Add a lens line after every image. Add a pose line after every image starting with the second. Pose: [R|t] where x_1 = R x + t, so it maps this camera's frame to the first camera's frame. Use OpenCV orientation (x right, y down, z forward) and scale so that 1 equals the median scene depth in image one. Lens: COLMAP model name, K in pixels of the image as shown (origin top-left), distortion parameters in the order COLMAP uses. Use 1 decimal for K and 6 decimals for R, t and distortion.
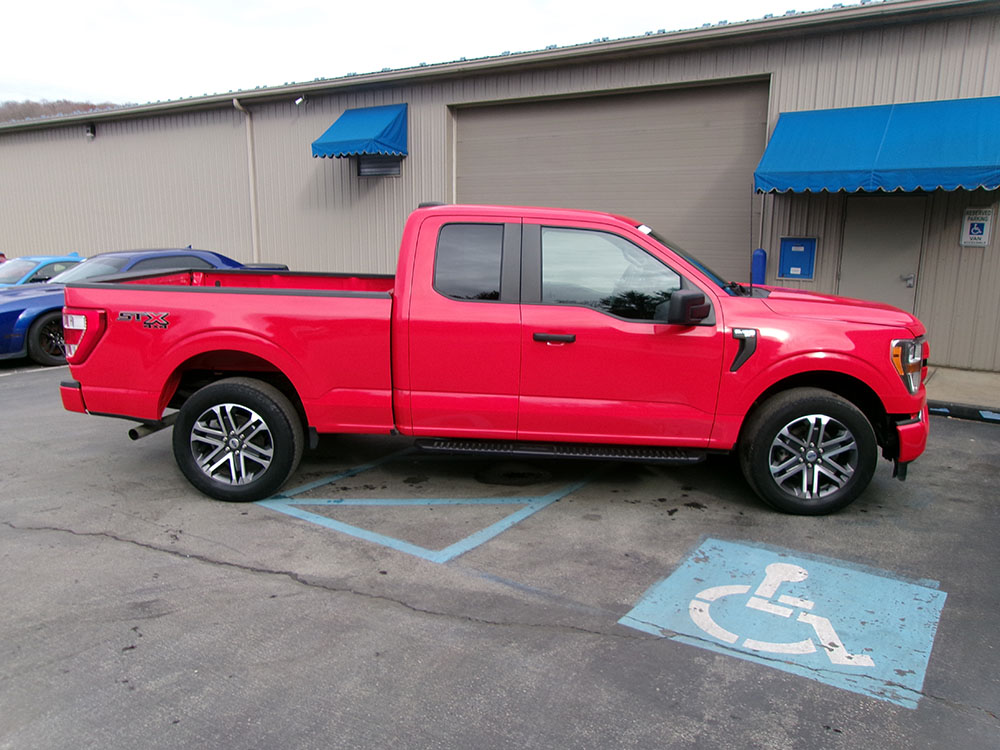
lens RADIAL K [[774.6, 0, 500.0], [0, 774.6, 375.0], [0, 0, 1]] dist [-0.002299, 0.011476]
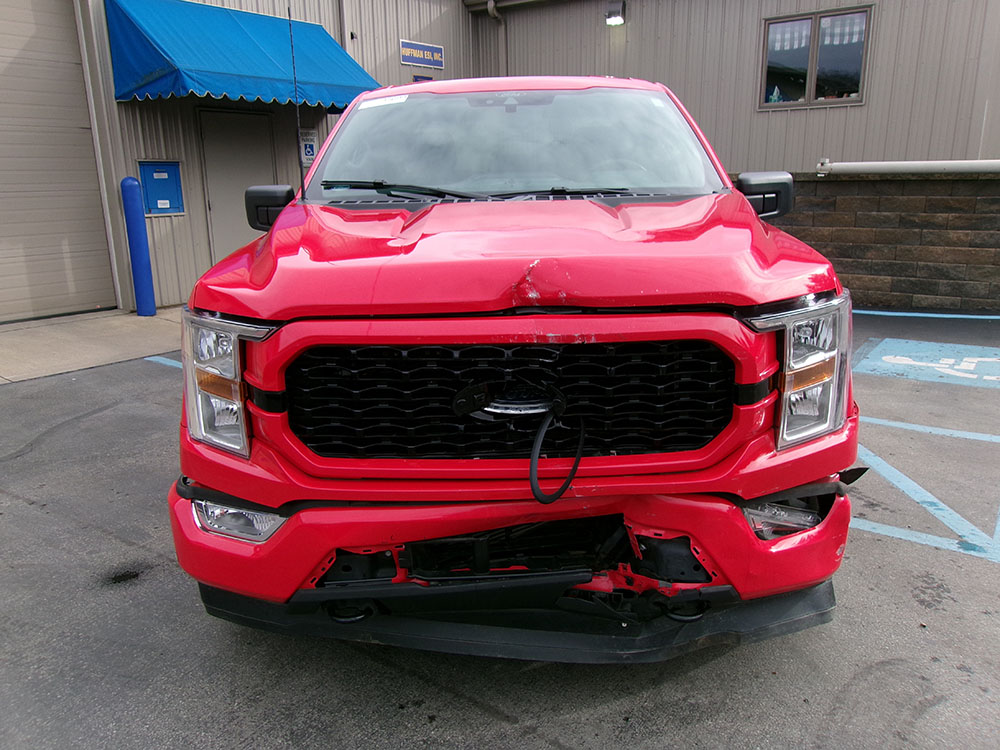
lens RADIAL K [[774.6, 0, 500.0], [0, 774.6, 375.0], [0, 0, 1]] dist [-0.002299, 0.011476]
pose [[0.015172, -0.259045, 0.965746, -0.854024], [0.210718, 0.944994, 0.250169, -0.194480], [-0.977429, 0.199705, 0.068923, 1.322961]]
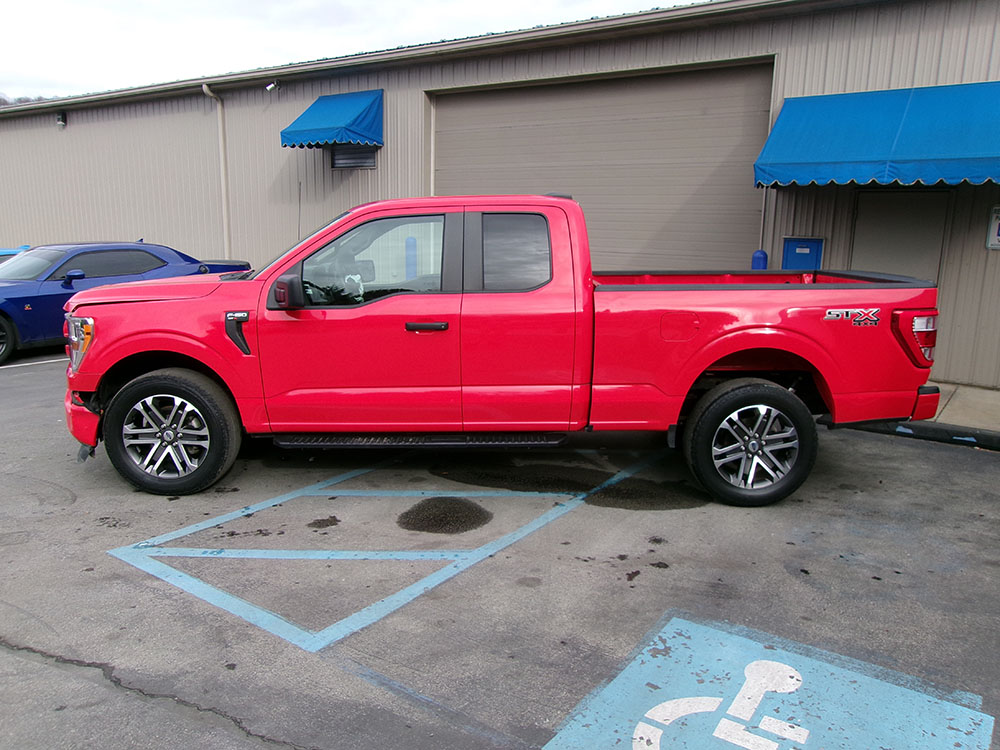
lens RADIAL K [[774.6, 0, 500.0], [0, 774.6, 375.0], [0, 0, 1]] dist [-0.002299, 0.011476]
pose [[0.999861, 0.014446, -0.008363, 0.089533], [-0.014472, 0.999890, -0.003095, -0.022095], [0.008318, 0.003215, 0.999960, 0.206318]]
